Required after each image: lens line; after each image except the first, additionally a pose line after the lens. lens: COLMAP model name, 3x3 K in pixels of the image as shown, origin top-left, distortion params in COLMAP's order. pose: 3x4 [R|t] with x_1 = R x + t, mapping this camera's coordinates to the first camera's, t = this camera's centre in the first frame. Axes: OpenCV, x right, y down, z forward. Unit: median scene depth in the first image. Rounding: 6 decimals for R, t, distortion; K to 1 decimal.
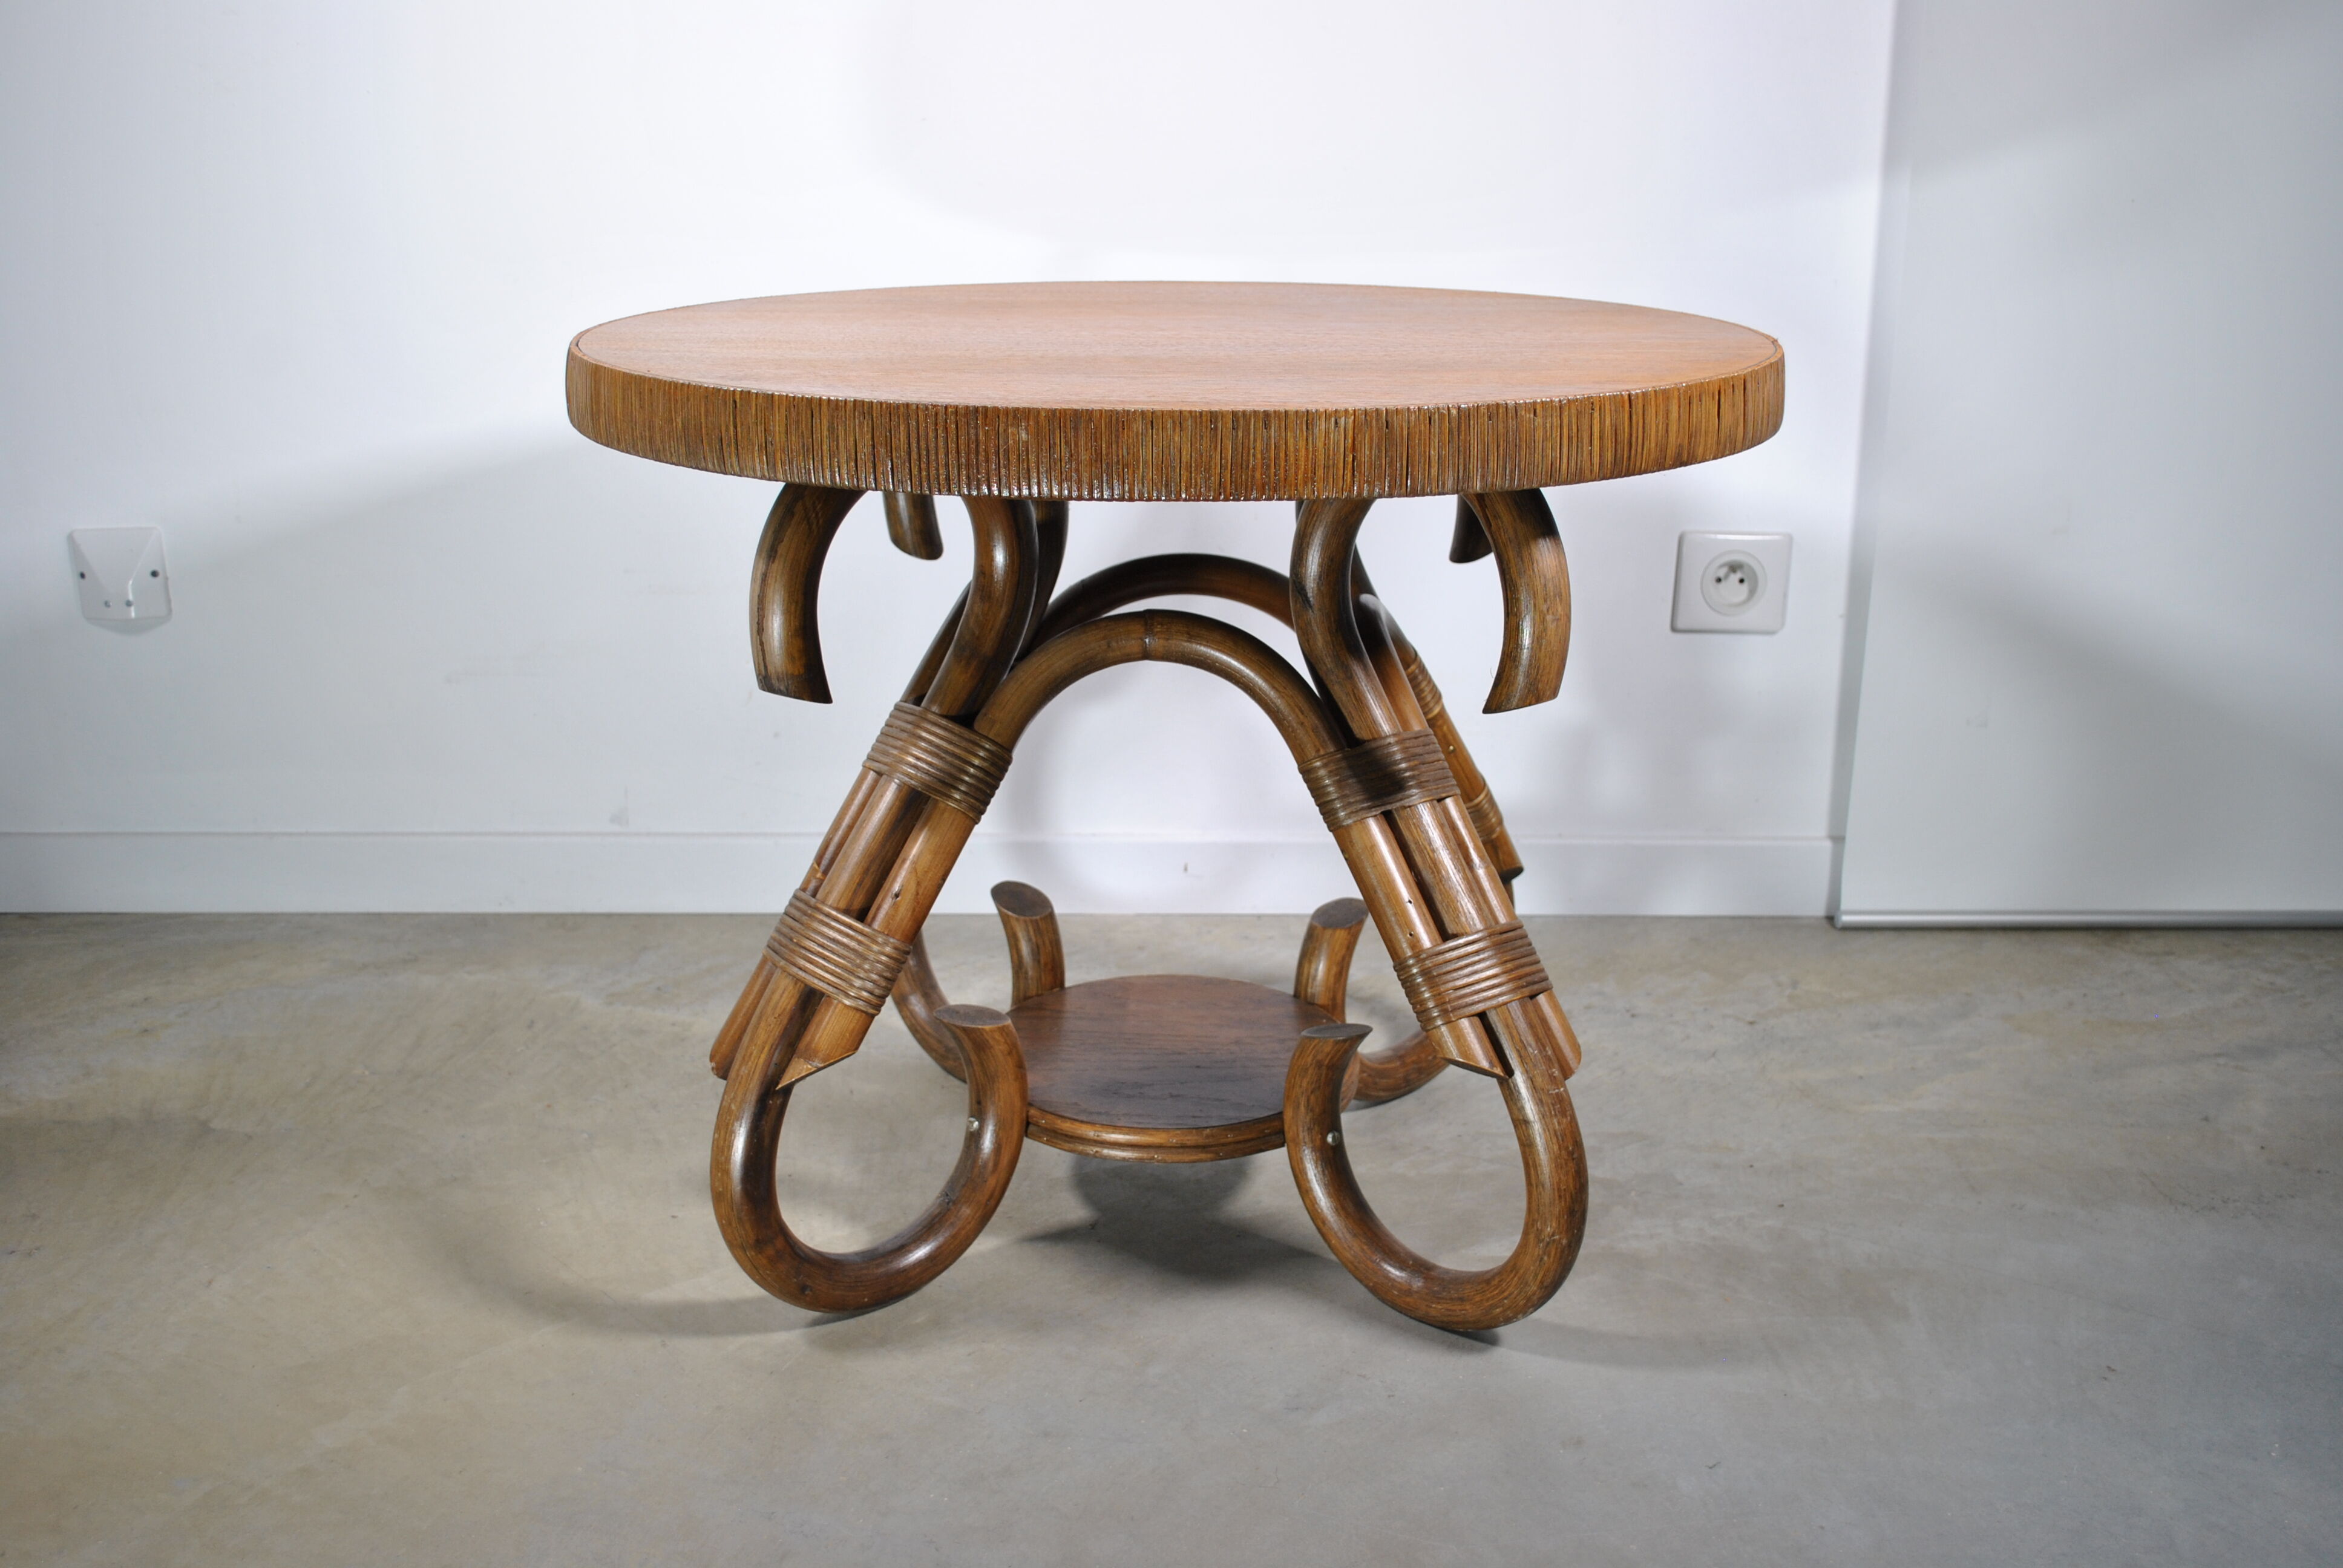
lens RADIAL K [[2430.7, 0, 1182.8], [0, 2430.7, 795.9], [0, 0, 1]] dist [-0.055373, 0.000000]
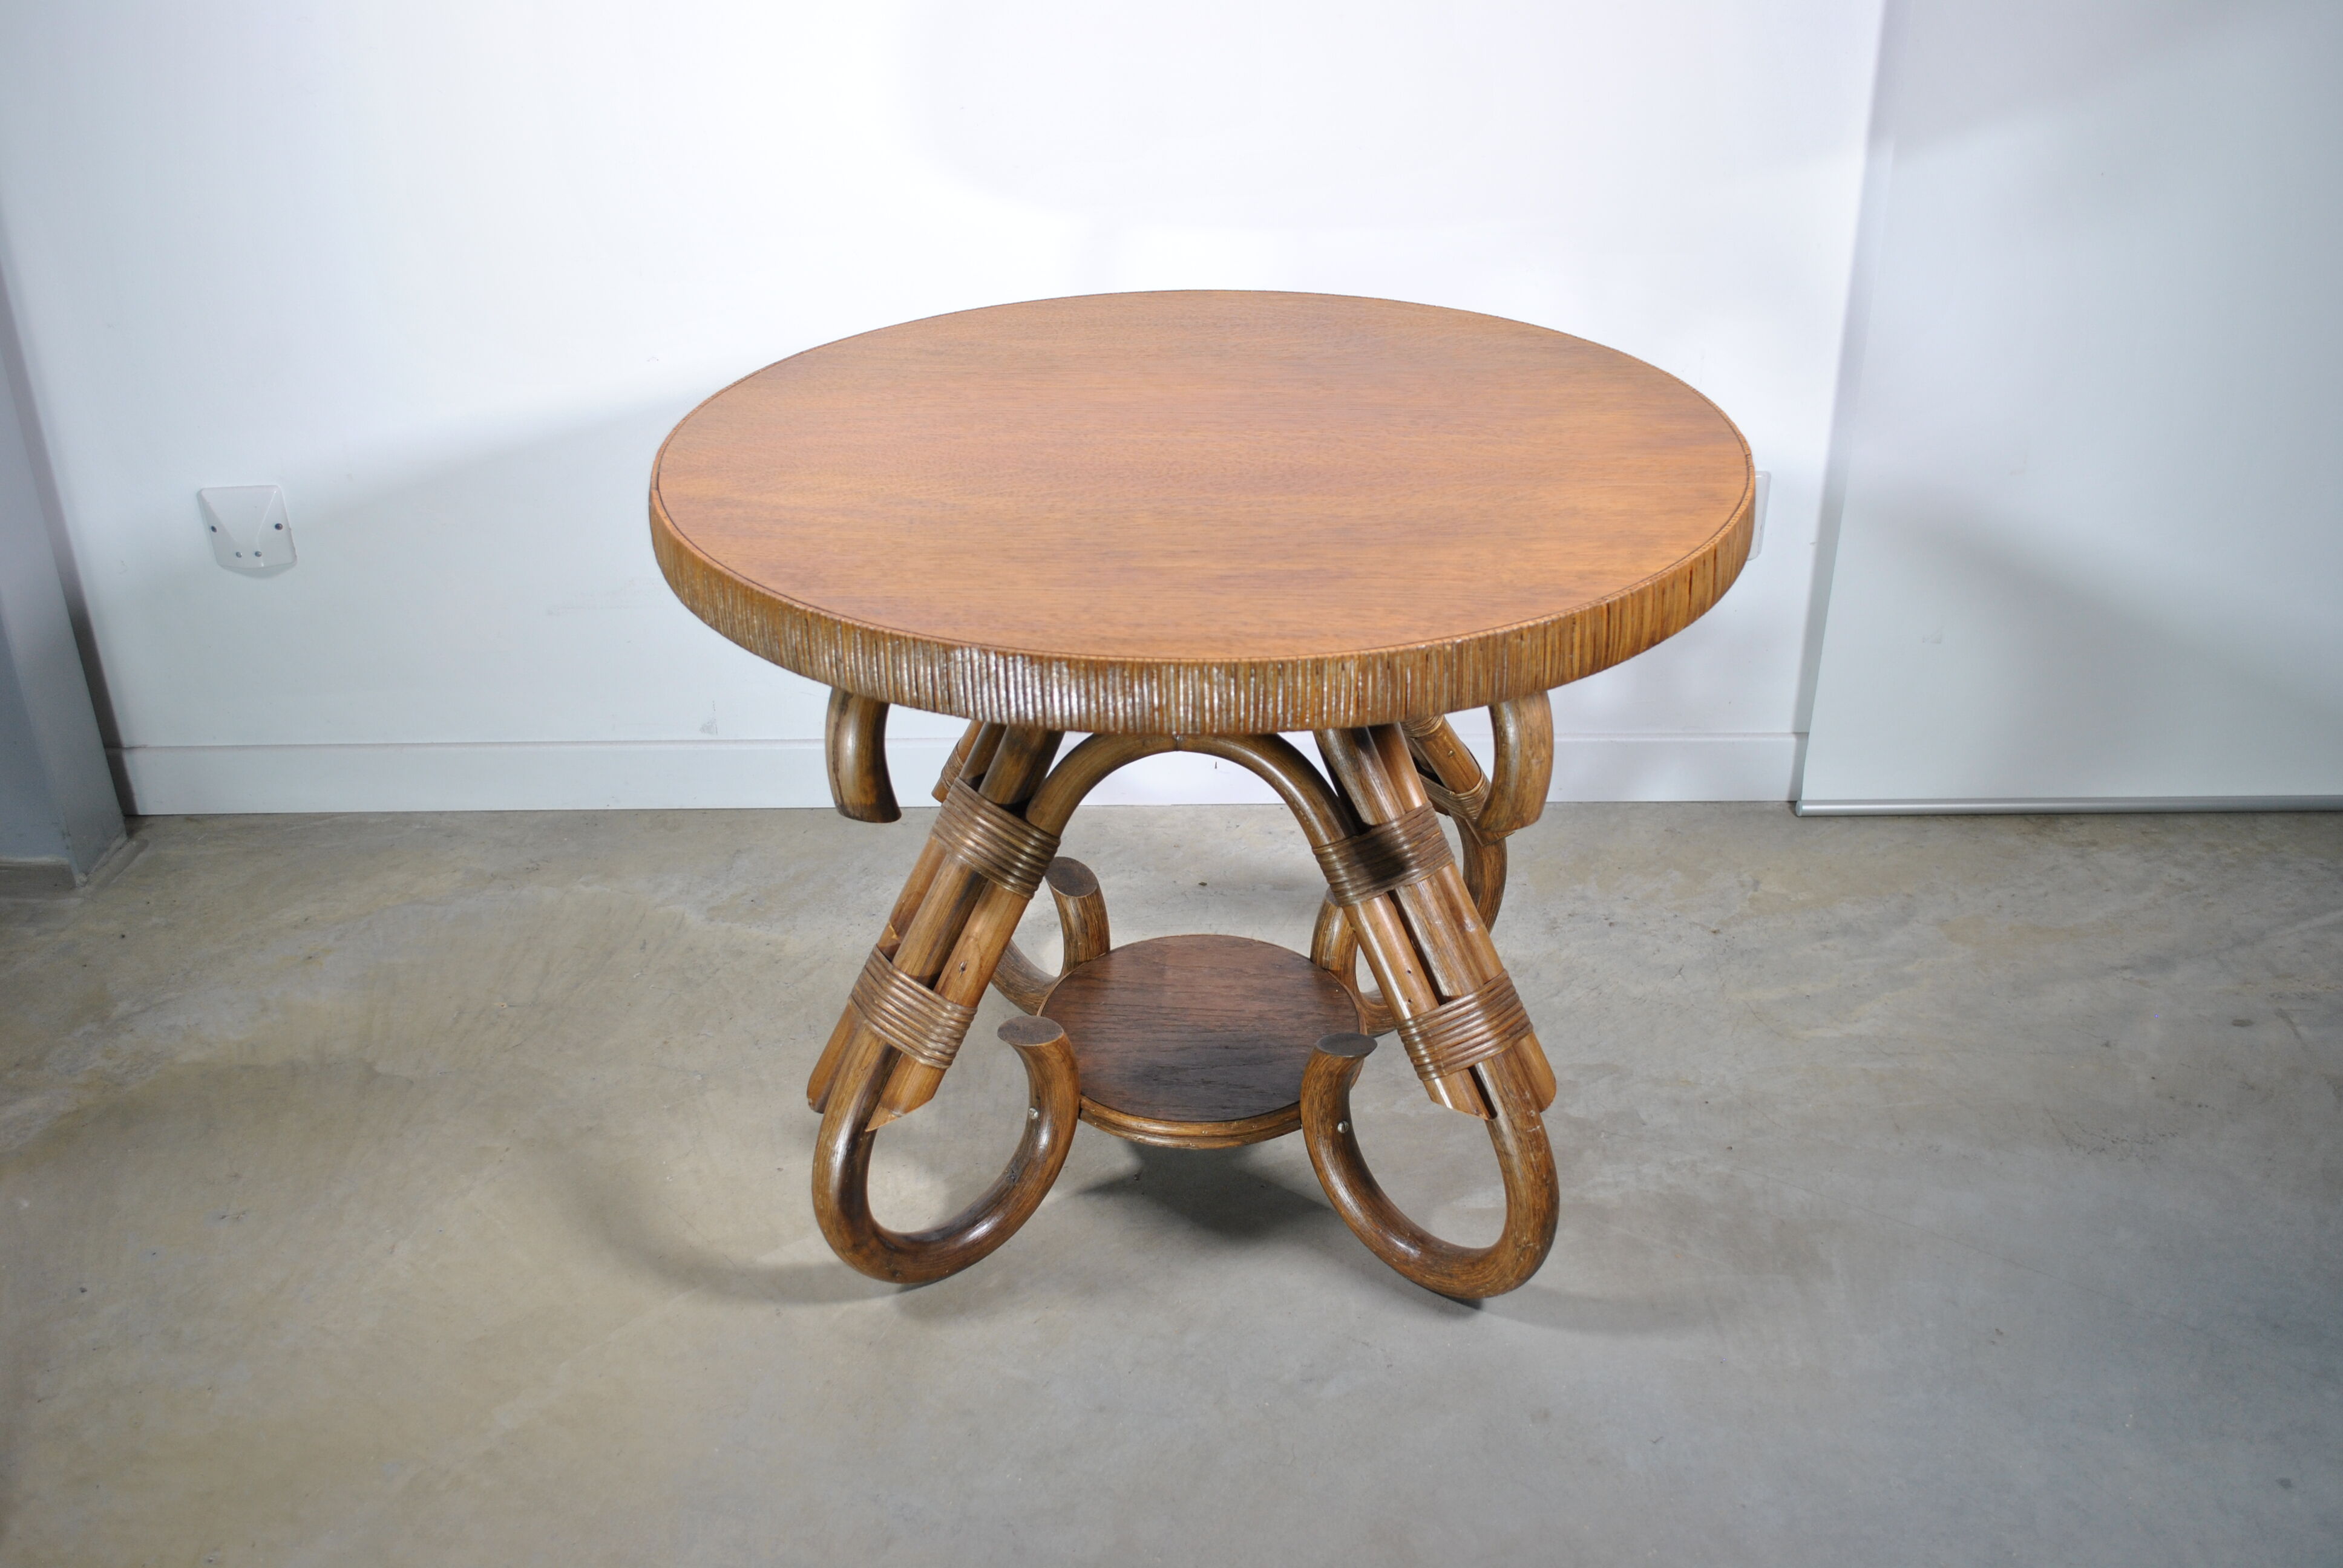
lens RADIAL K [[2239.5, 0, 1183.8], [0, 2239.5, 804.2], [0, 0, 1]] dist [-0.062523, 0.000000]
pose [[0.999833, -0.008270, -0.016318, 0.004174], [0.011410, 0.979129, 0.202919, -0.217142], [0.014299, -0.203071, 0.979060, -0.017594]]
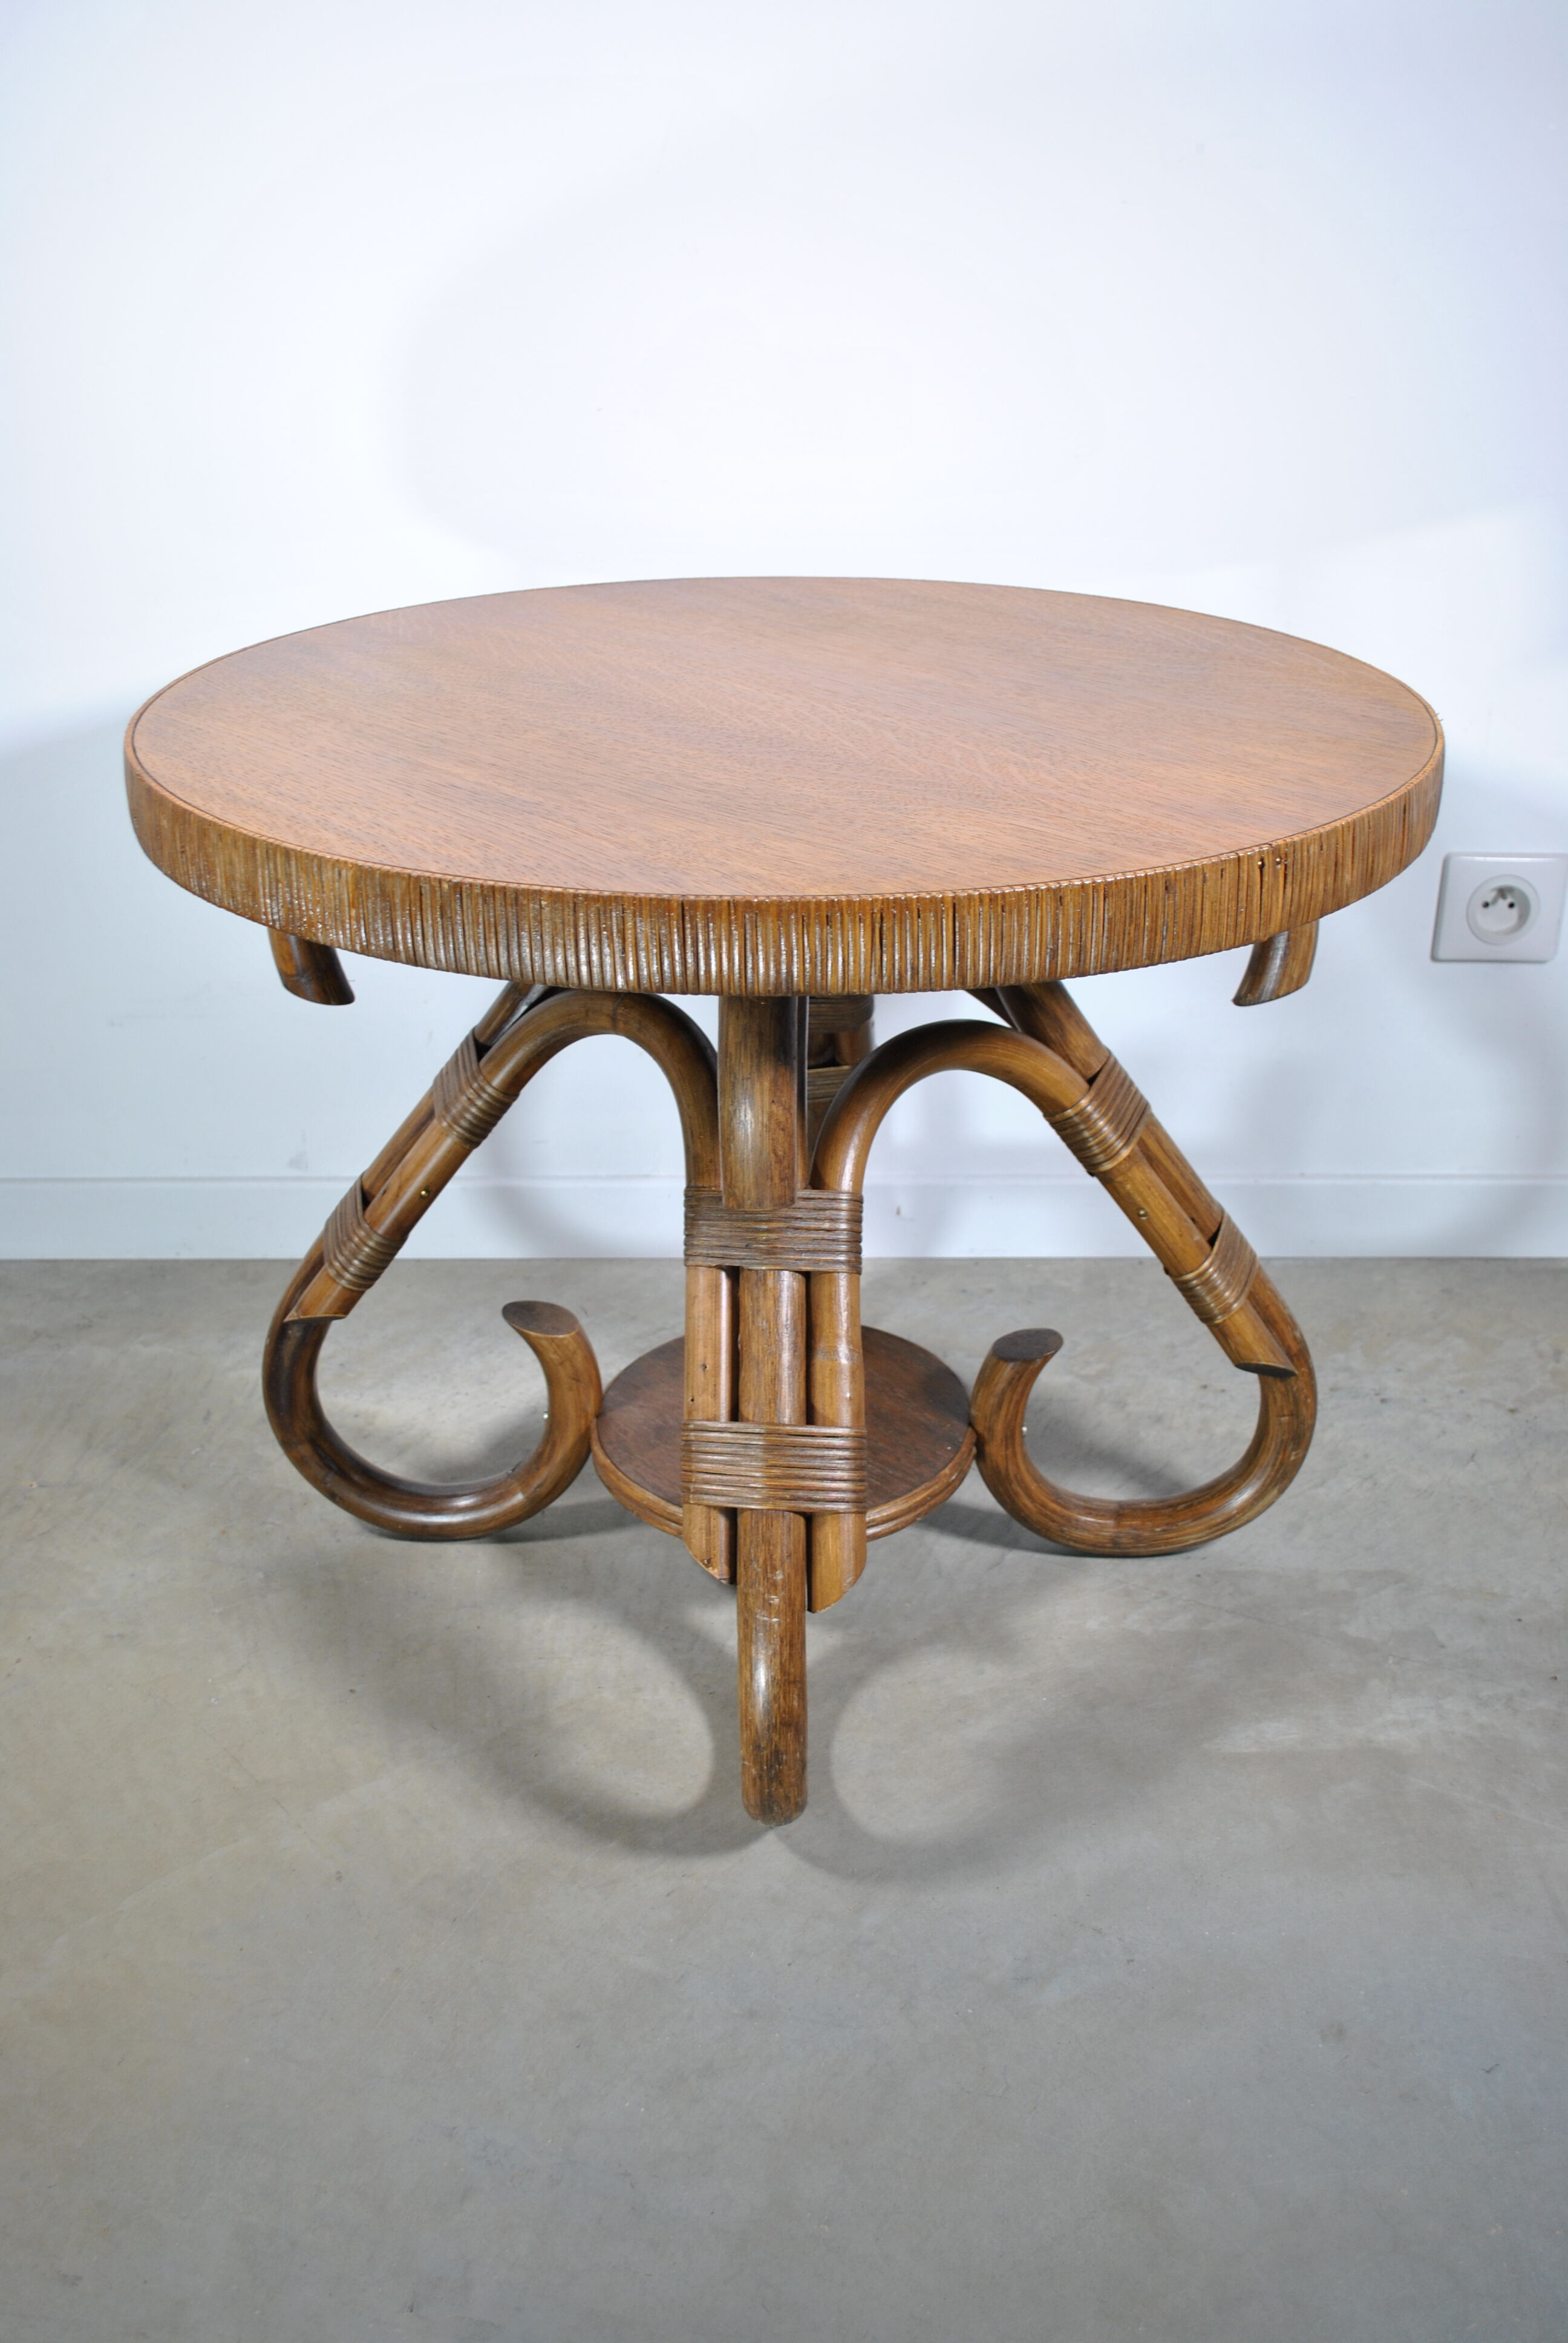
lens RADIAL K [[2282.4, 0, 769.1], [0, 2282.4, 1198.7], [0, 0, 1]] dist [-0.061894, 0.000000]
pose [[0.998643, -0.003502, -0.051953, -0.003836], [0.011302, 0.988528, 0.150611, -0.144592], [0.050829, -0.150994, 0.987227, 0.174197]]
